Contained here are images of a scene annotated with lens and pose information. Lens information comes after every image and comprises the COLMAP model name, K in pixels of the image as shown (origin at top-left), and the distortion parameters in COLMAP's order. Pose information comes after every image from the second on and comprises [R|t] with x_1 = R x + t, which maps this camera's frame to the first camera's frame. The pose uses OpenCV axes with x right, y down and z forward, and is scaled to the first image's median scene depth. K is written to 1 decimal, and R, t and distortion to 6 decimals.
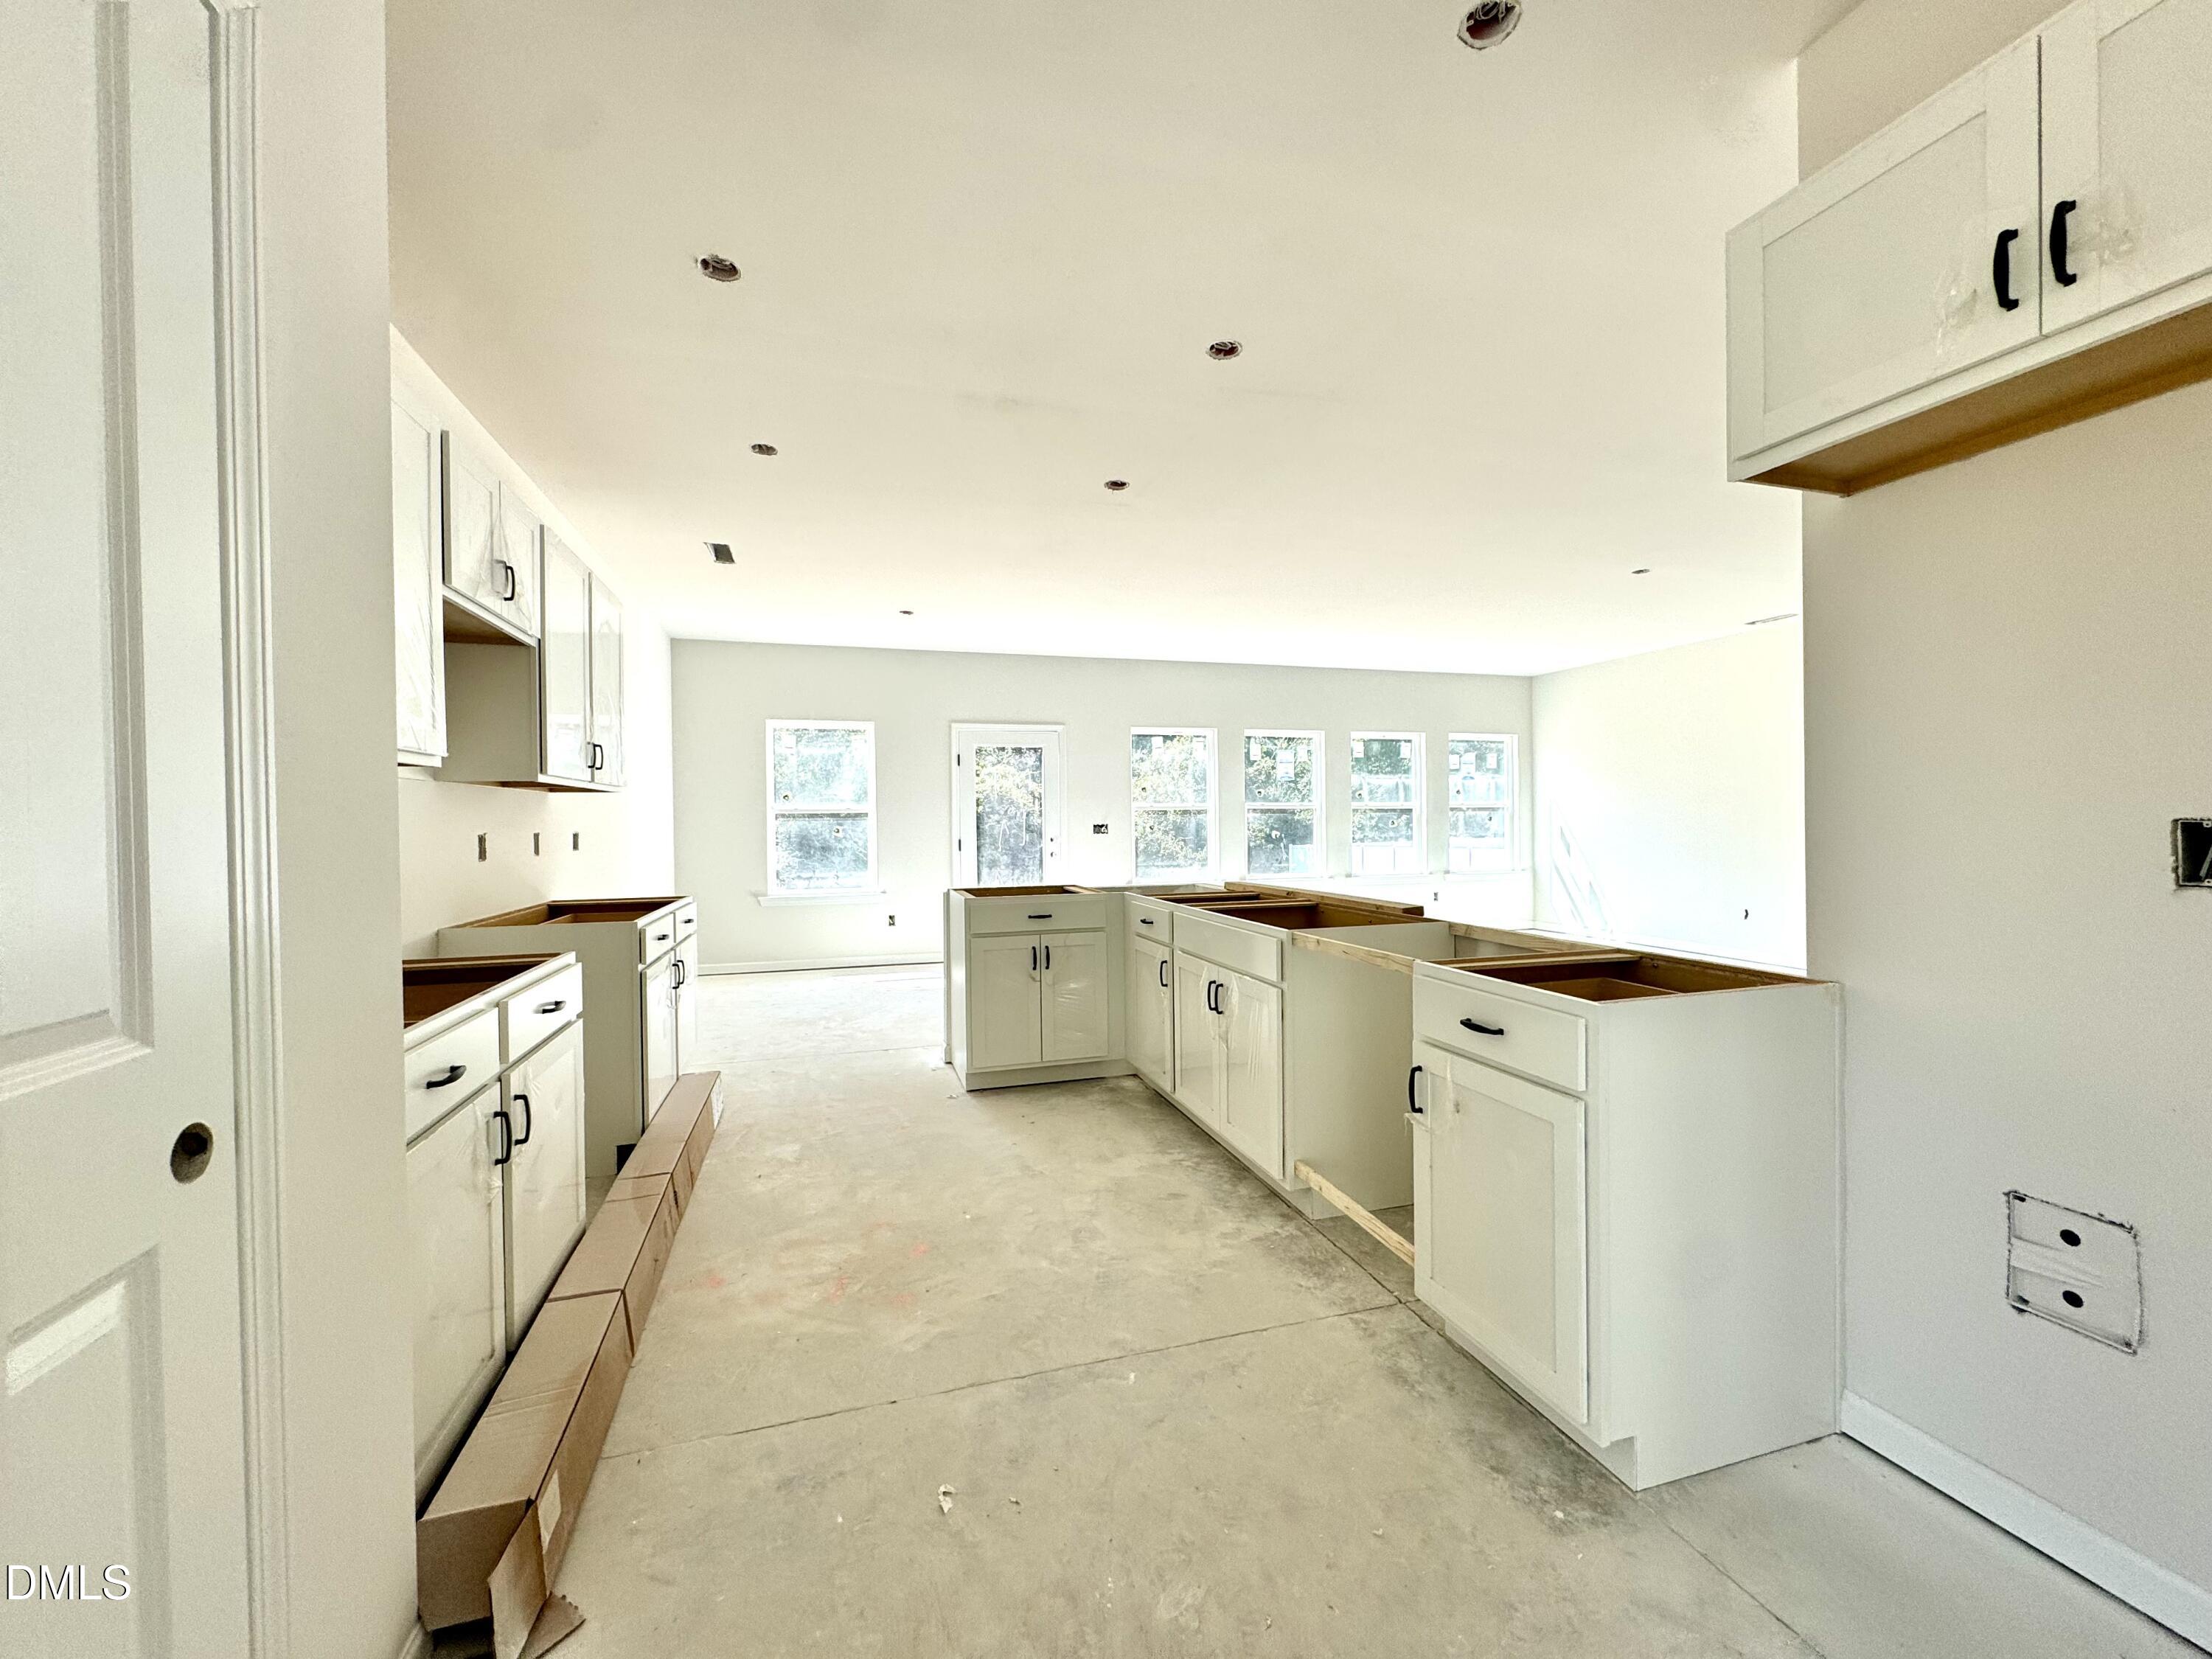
lens RADIAL K [[883.7, 0, 1106.0], [0, 883.7, 829.5], [0, 0, 1]] dist [-0.013011, 0.000219]
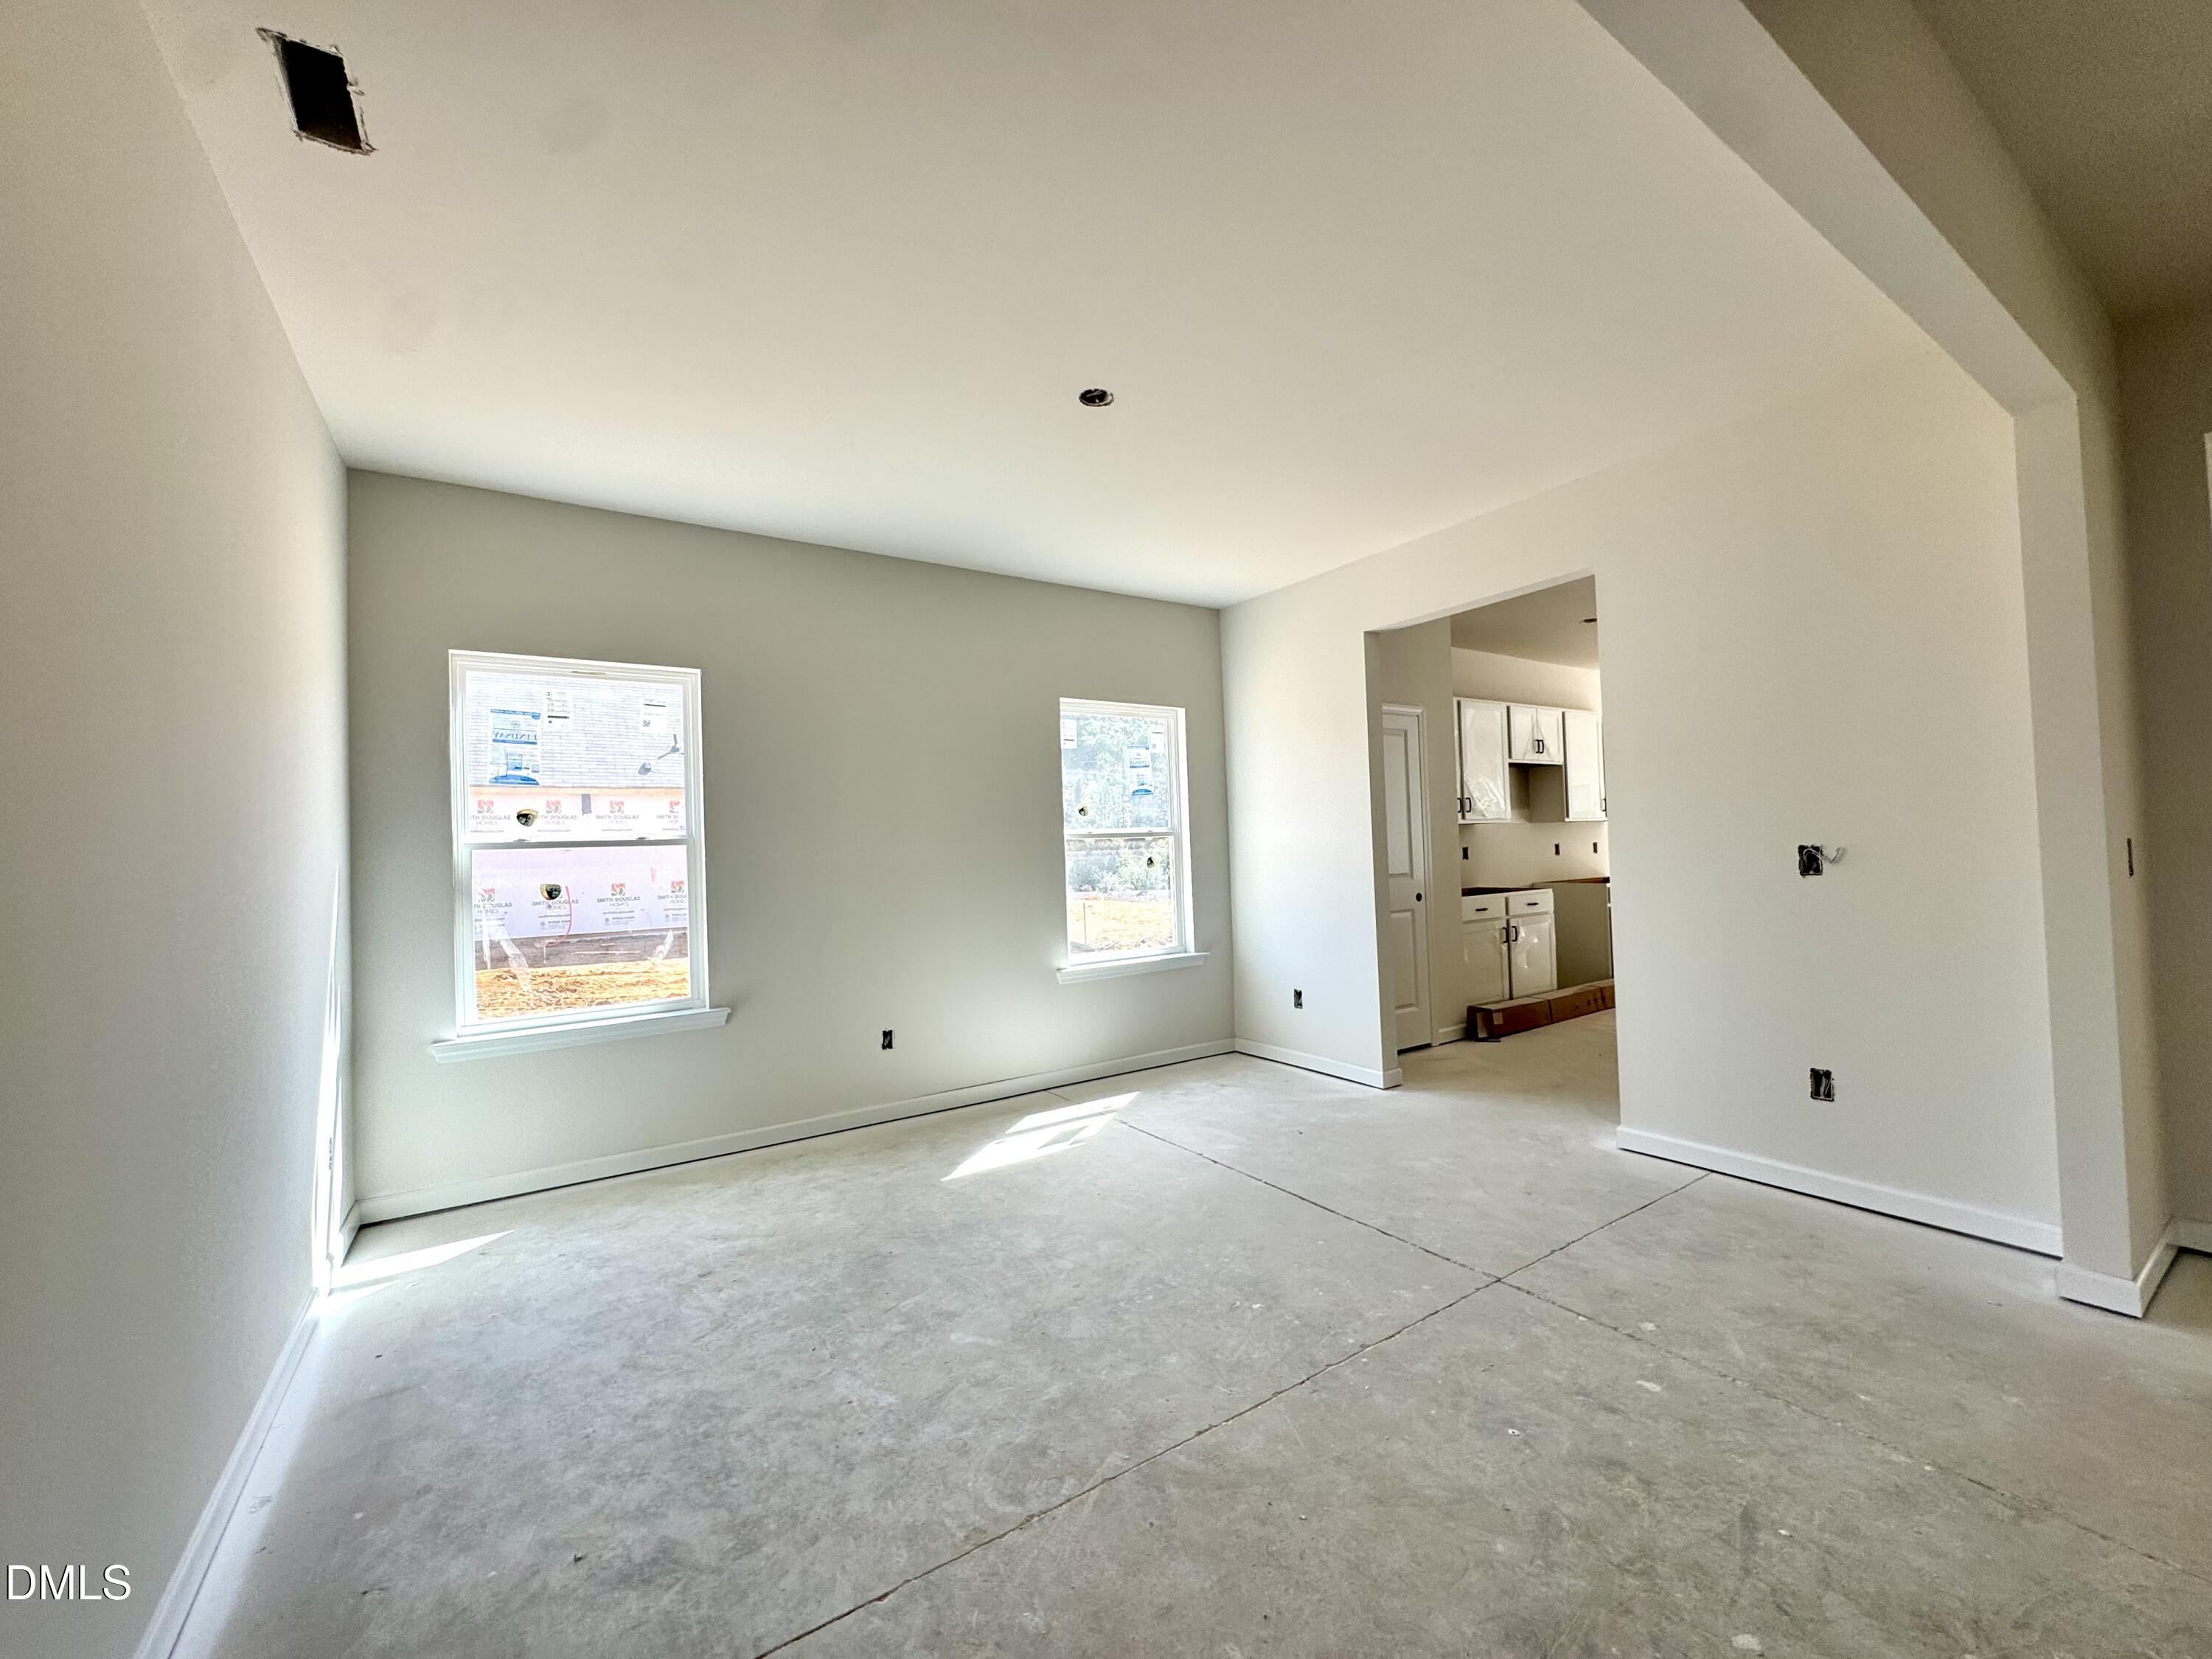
lens RADIAL K [[883.7, 0, 1106.0], [0, 883.7, 829.5], [0, 0, 1]] dist [-0.013011, 0.000219]
pose [[0.289081, -0.018783, -0.957120, 0.494328], [0.023861, 0.999638, -0.012411, -0.012736], [0.957007, -0.019250, 0.289424, -0.338285]]
